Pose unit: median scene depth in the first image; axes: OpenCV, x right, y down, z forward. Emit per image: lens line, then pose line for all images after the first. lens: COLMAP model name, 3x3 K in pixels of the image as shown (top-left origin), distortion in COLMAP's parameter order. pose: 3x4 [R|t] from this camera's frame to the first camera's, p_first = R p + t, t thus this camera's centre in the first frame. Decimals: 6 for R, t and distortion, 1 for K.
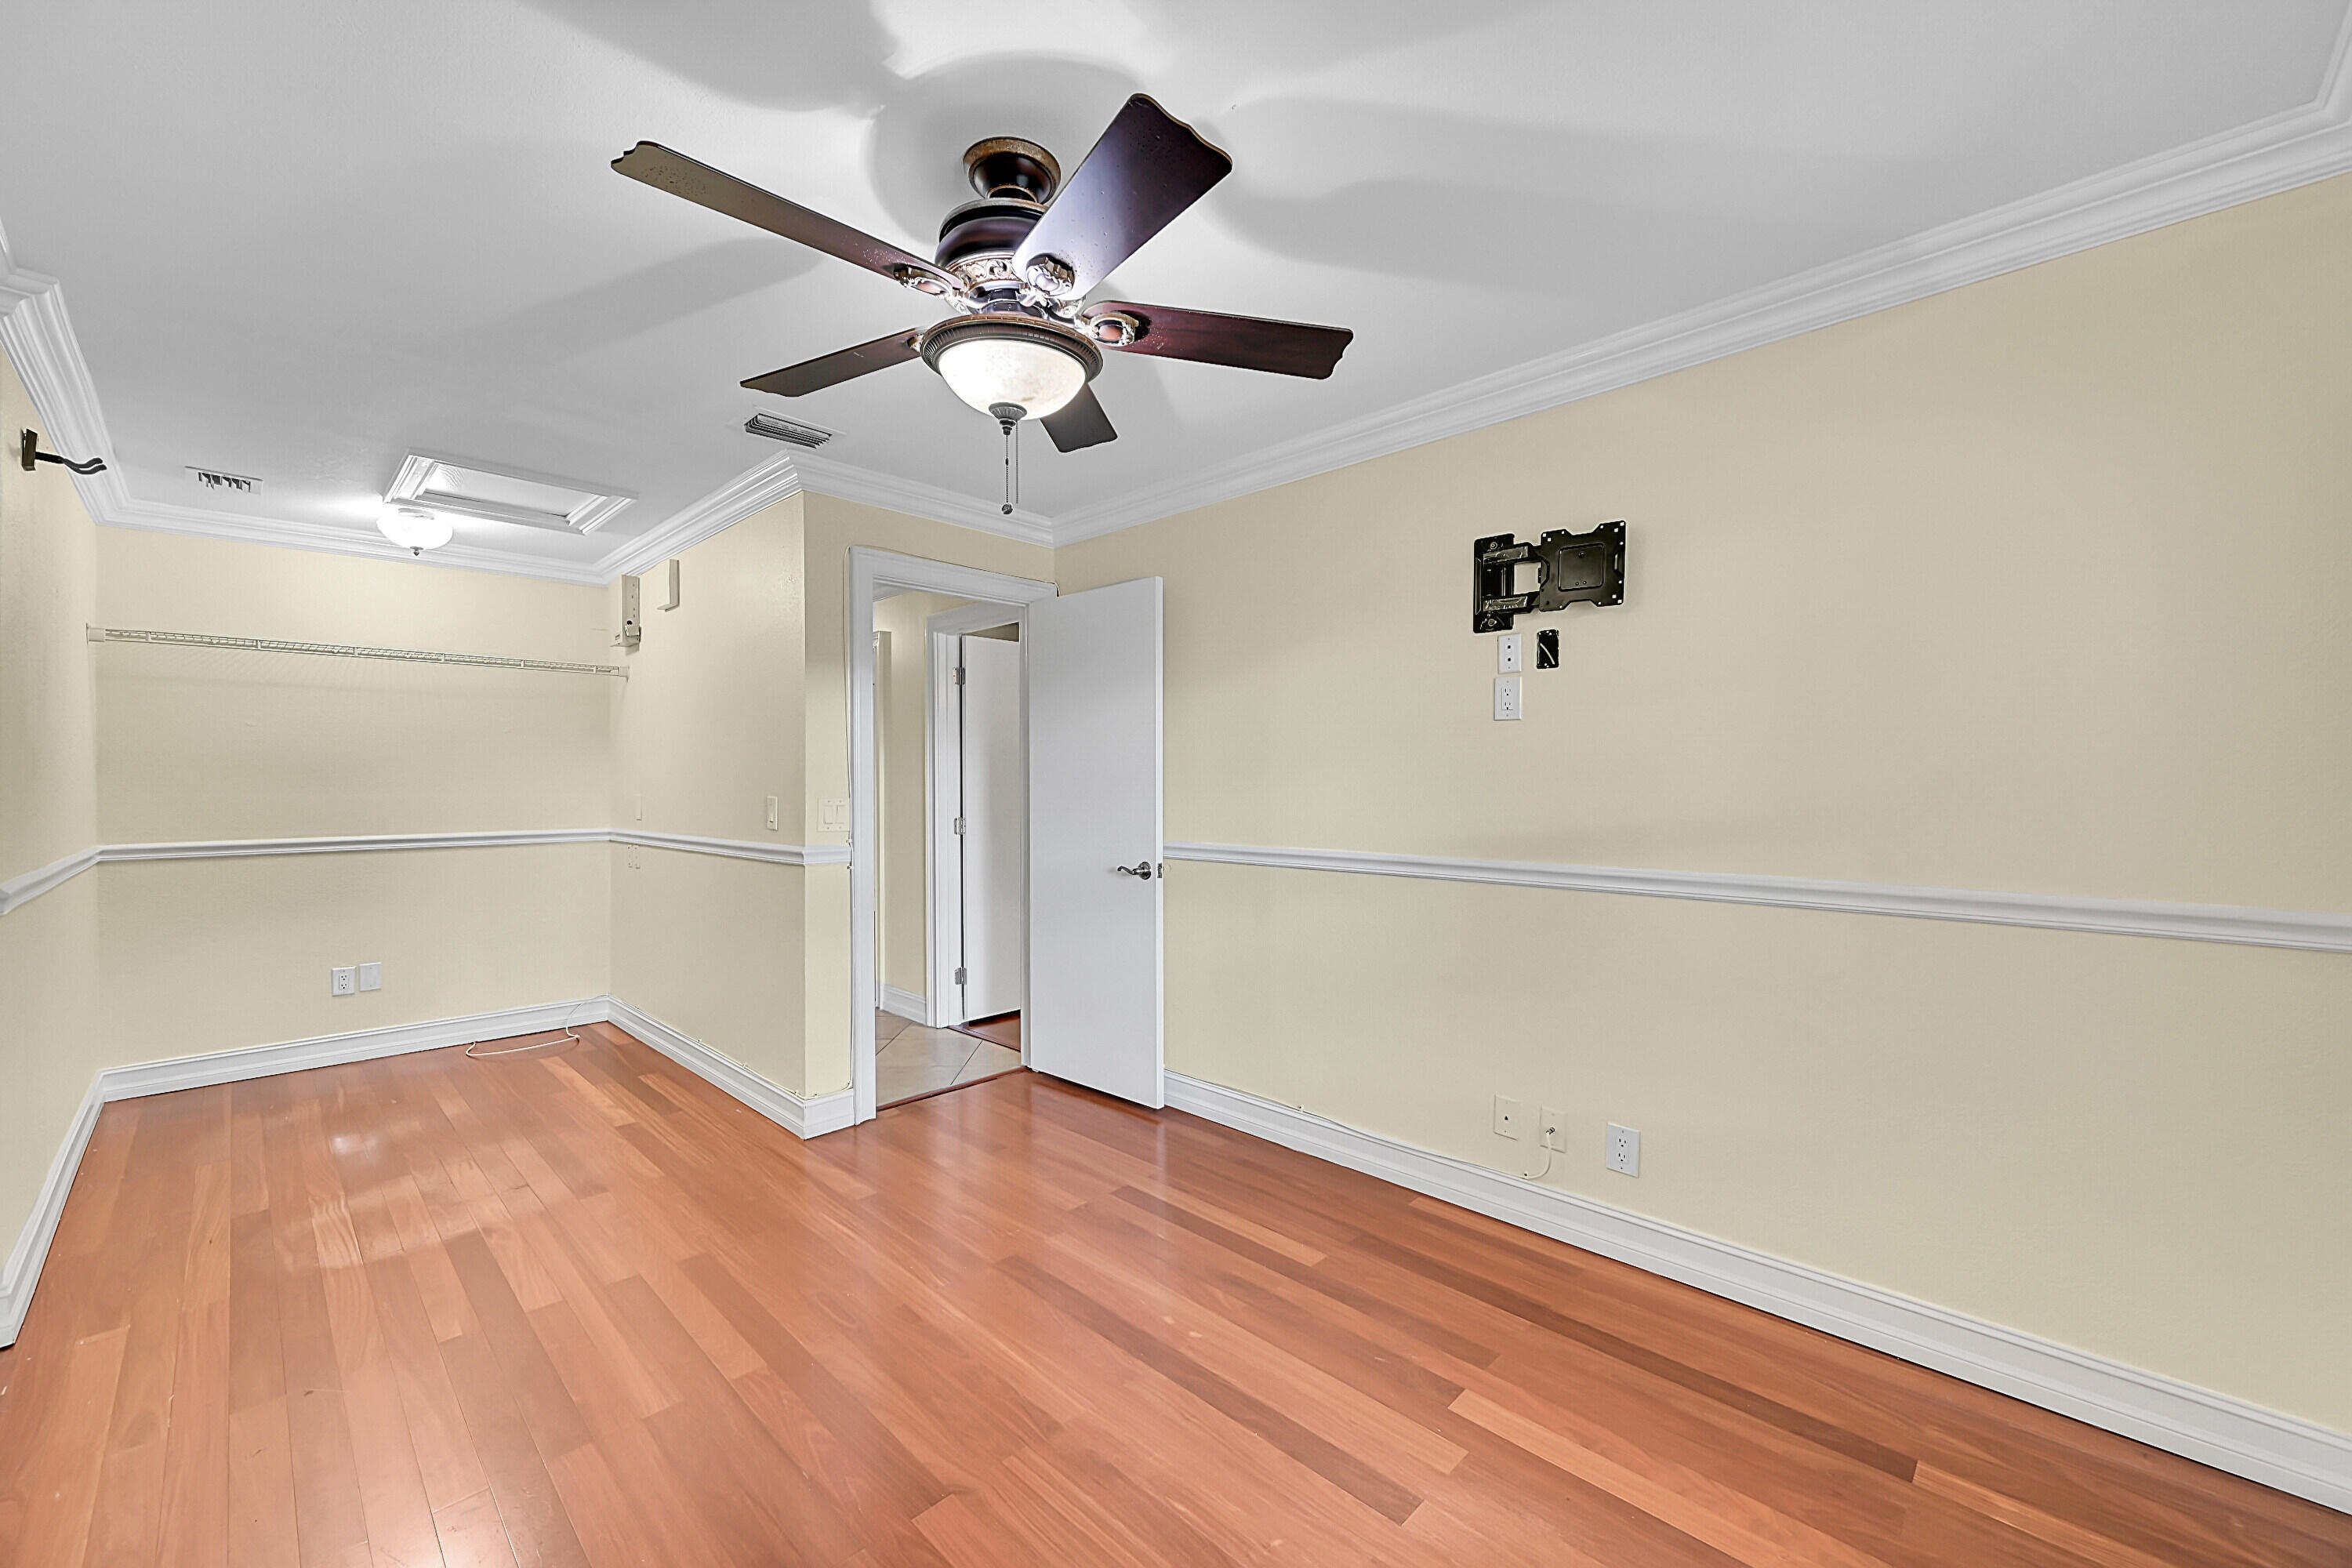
lens RADIAL K [[926.8, 0, 1168.9], [0, 926.8, 787.4], [0, 0, 1]] dist [-0.001523, -0.000060]
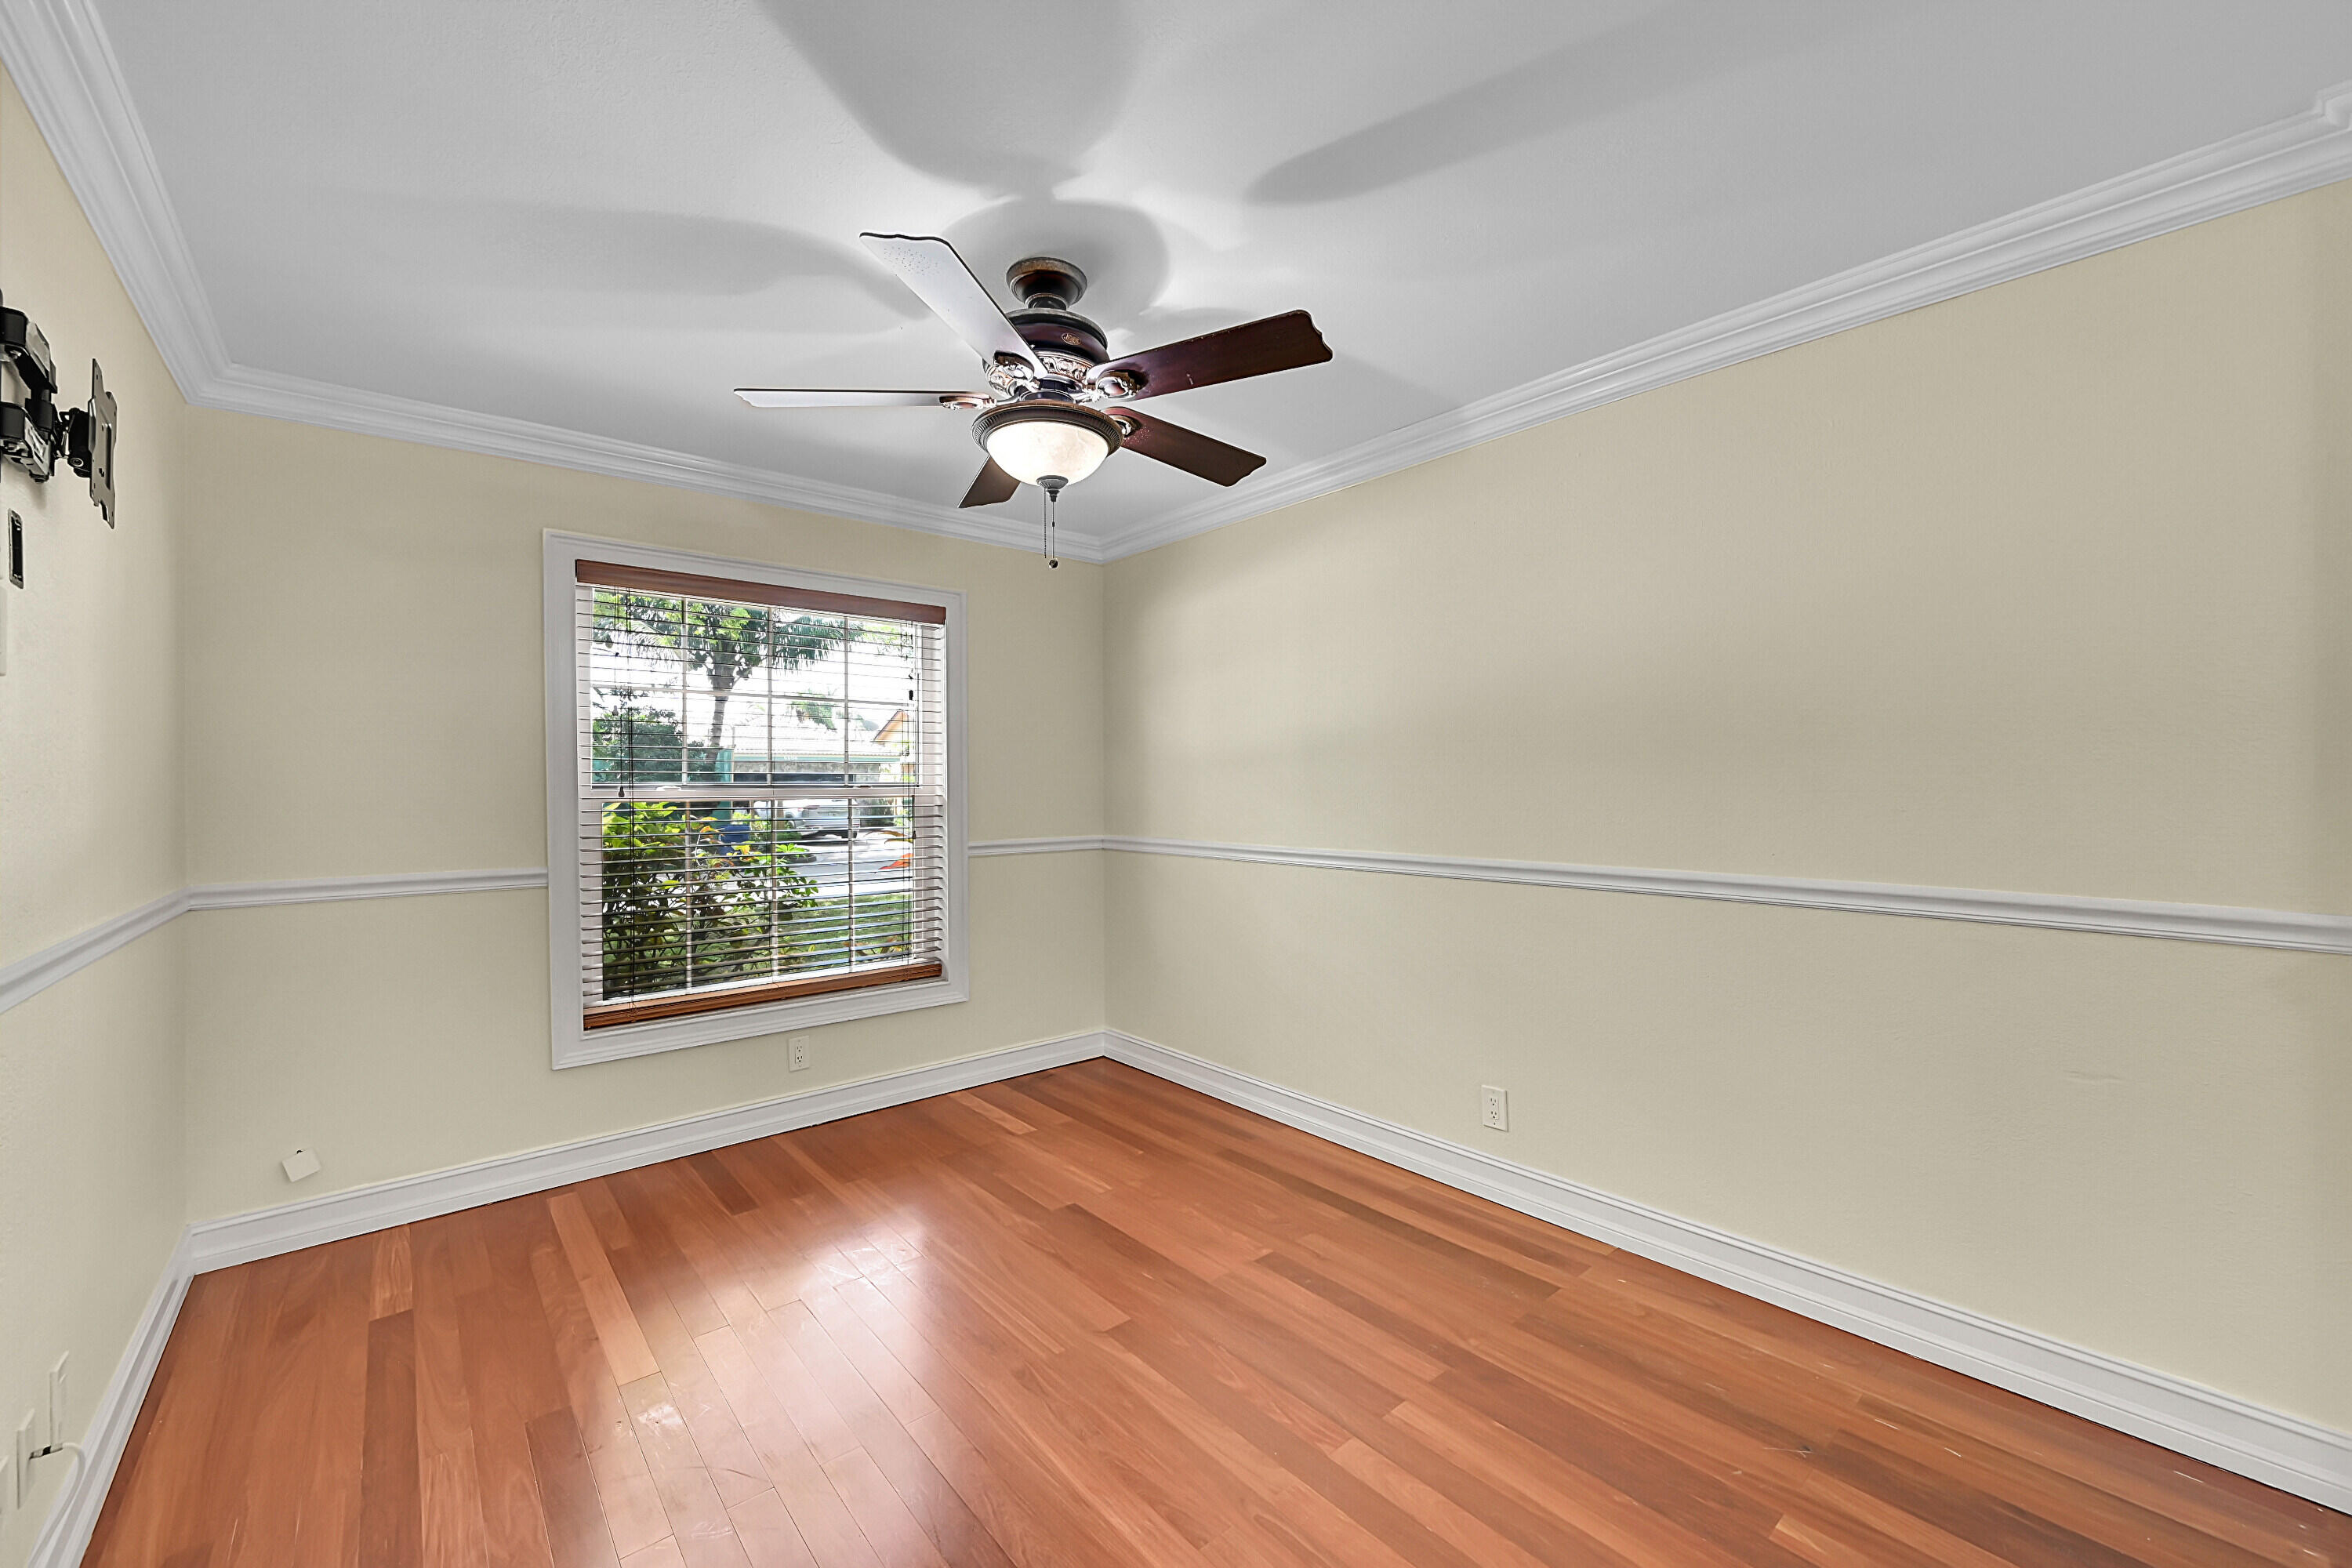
lens RADIAL K [[926.8, 0, 1173.8], [0, 926.8, 780.7], [0, 0, 1]] dist [-0.001523, -0.000060]
pose [[-0.995821, 0.013614, 0.090308, -0.412529], [0.014738, 0.999822, 0.011787, -0.025596], [-0.090132, 0.013069, -0.995844, 2.045946]]
